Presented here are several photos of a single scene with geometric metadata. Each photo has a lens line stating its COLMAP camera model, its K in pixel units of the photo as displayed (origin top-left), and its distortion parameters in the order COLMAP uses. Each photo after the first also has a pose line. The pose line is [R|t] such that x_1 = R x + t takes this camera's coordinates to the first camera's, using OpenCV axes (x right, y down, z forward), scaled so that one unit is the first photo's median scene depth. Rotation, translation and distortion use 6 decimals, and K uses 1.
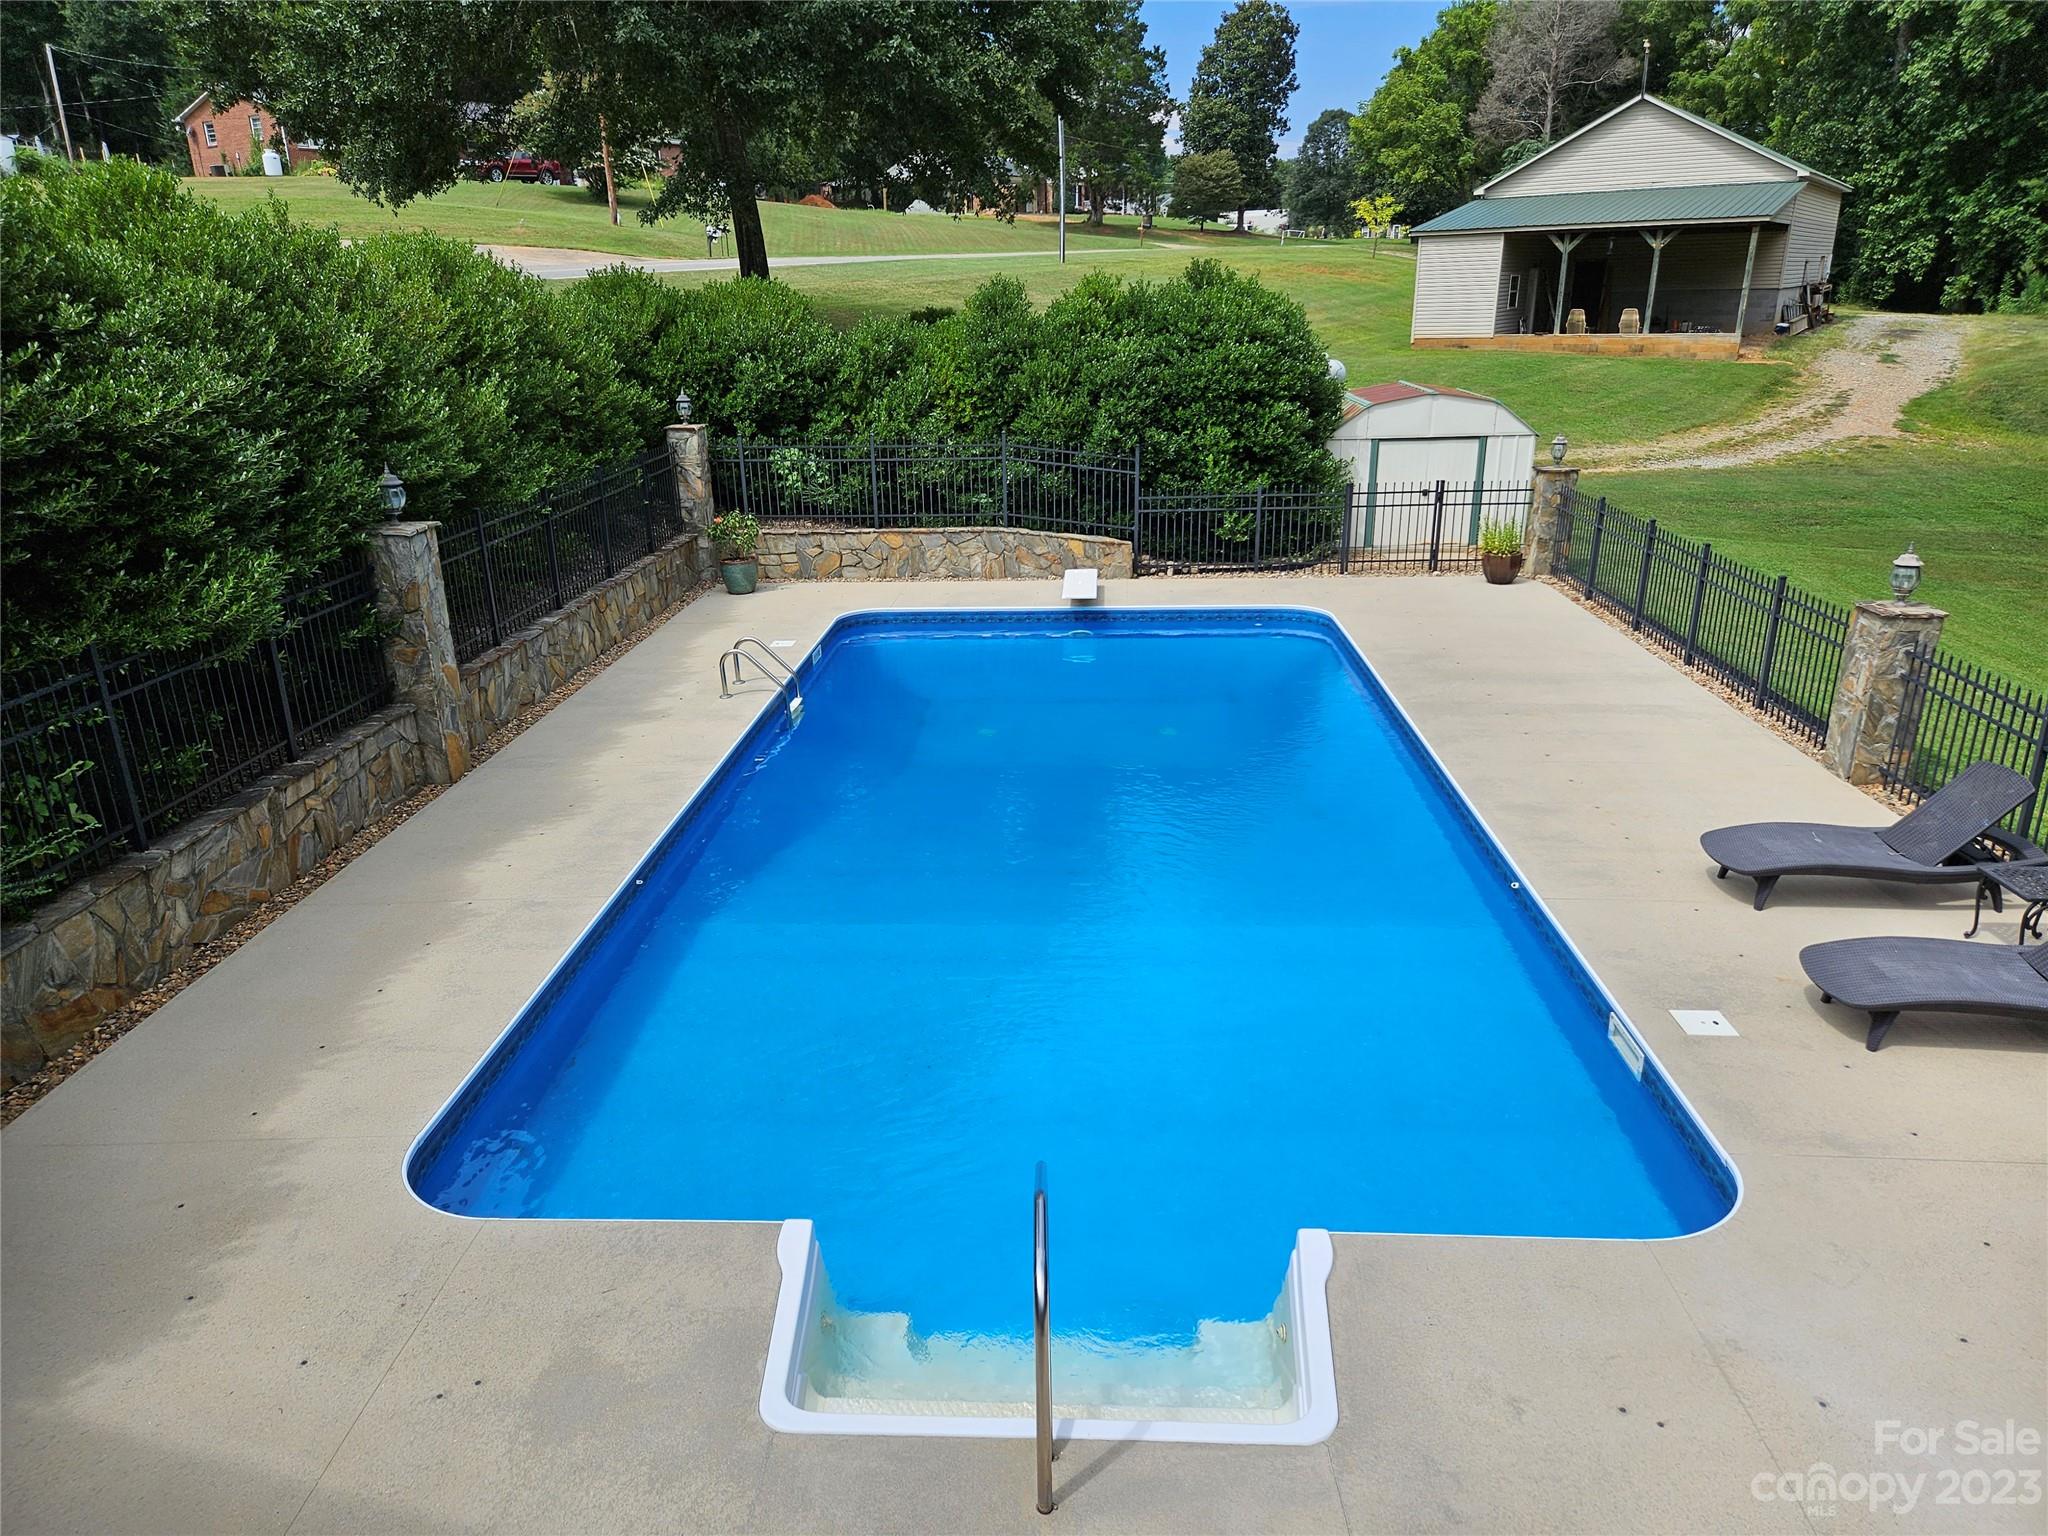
lens RADIAL K [[1372.7, 0, 1023.4], [0, 1372.7, 792.6], [0, 0, 1]] dist [0.057313, -0.035083]
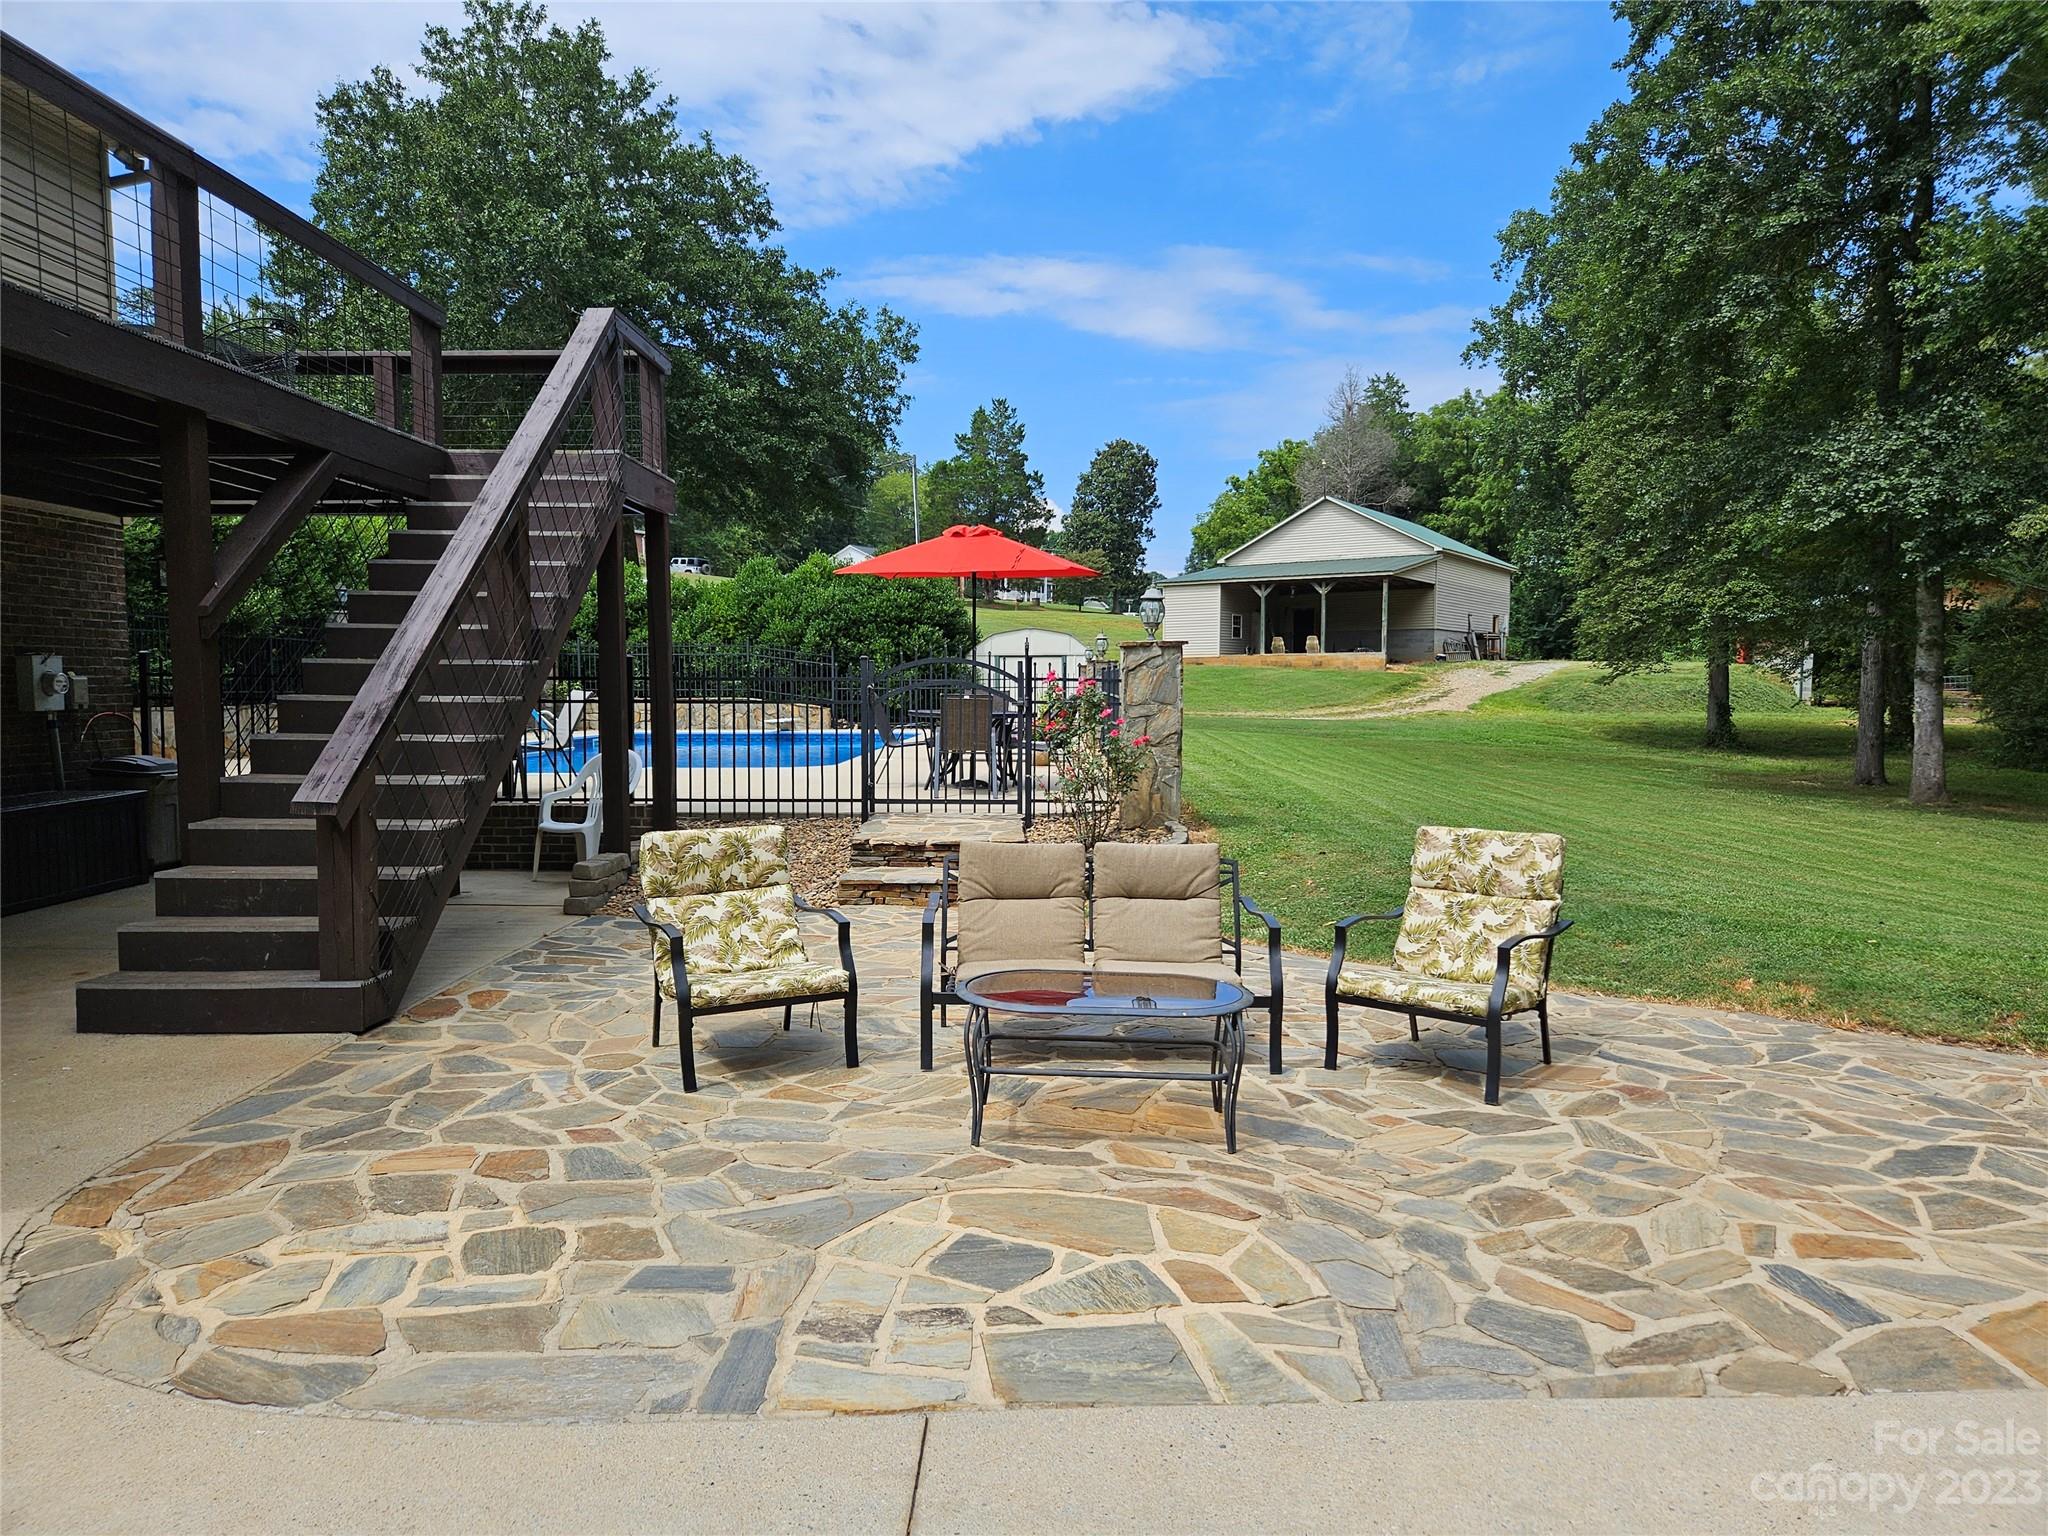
lens RADIAL K [[1366.1, 0, 1025.2], [0, 1366.1, 784.8], [0, 0, 1]] dist [0.099864, -0.084515]
pose [[0.999448, 0.012771, 0.030654, 0.121076], [-0.003887, 0.961738, -0.273945, 0.155708], [-0.032979, 0.273675, 0.961257, -0.227168]]
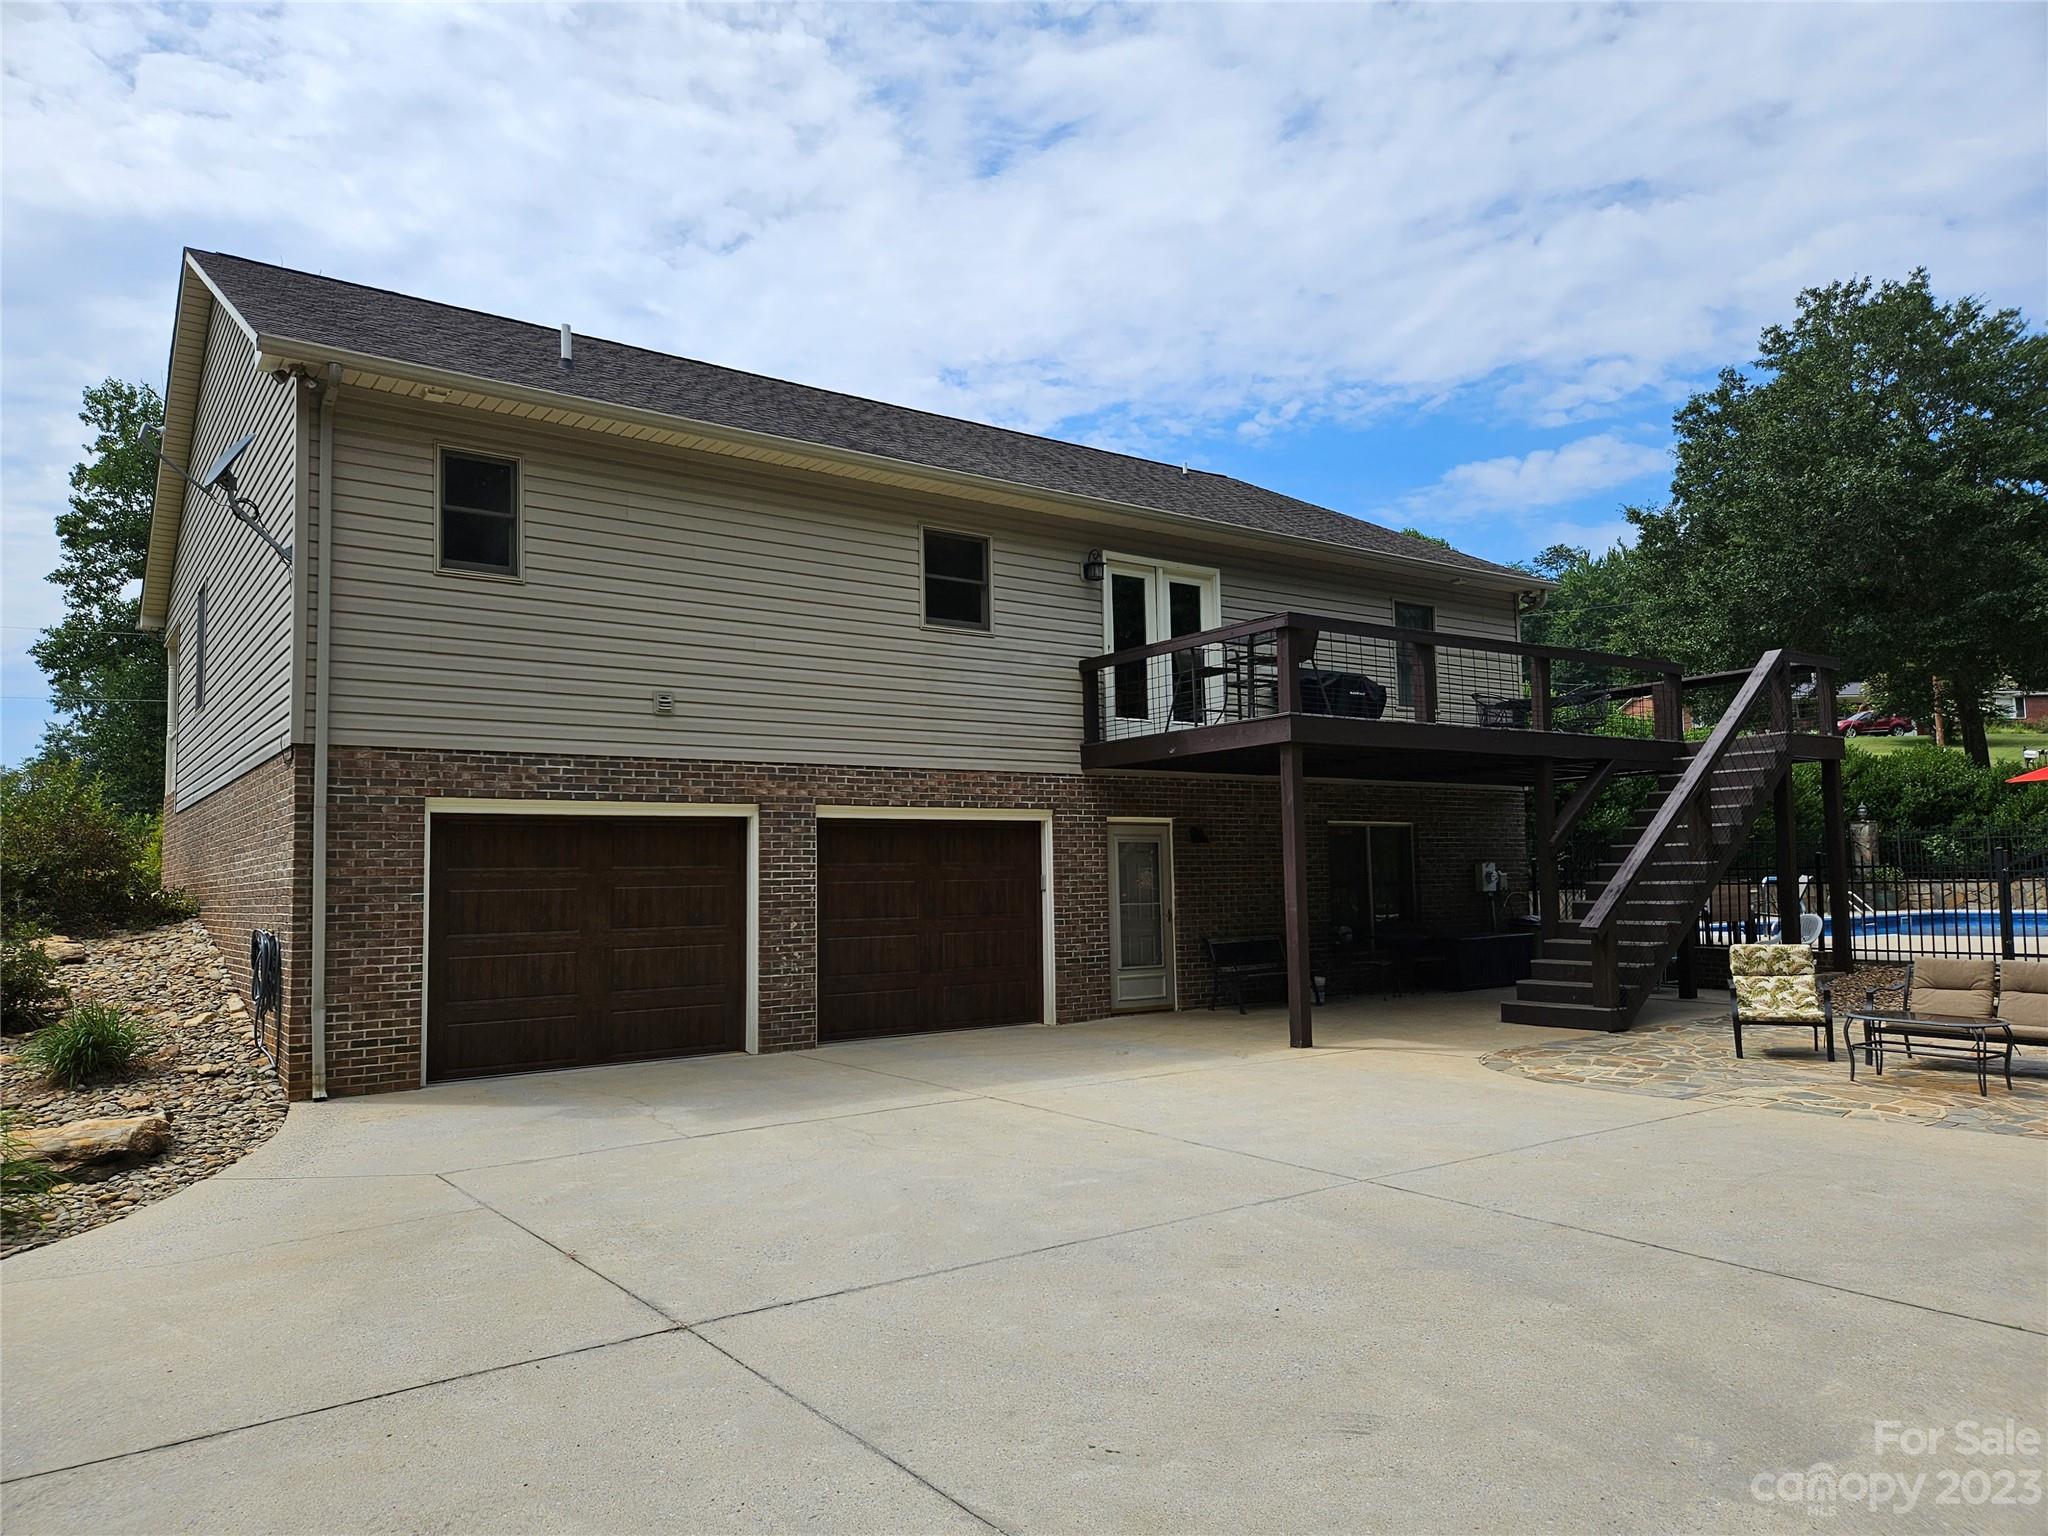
lens RADIAL K [[1366.1, 0, 1025.2], [0, 1366.1, 784.8], [0, 0, 1]] dist [0.099864, -0.084515]
pose [[0.623935, -0.053144, -0.779667, 0.227614], [-0.257170, 0.928152, -0.269068, 0.210115], [0.737949, 0.368388, 0.565440, -0.384613]]
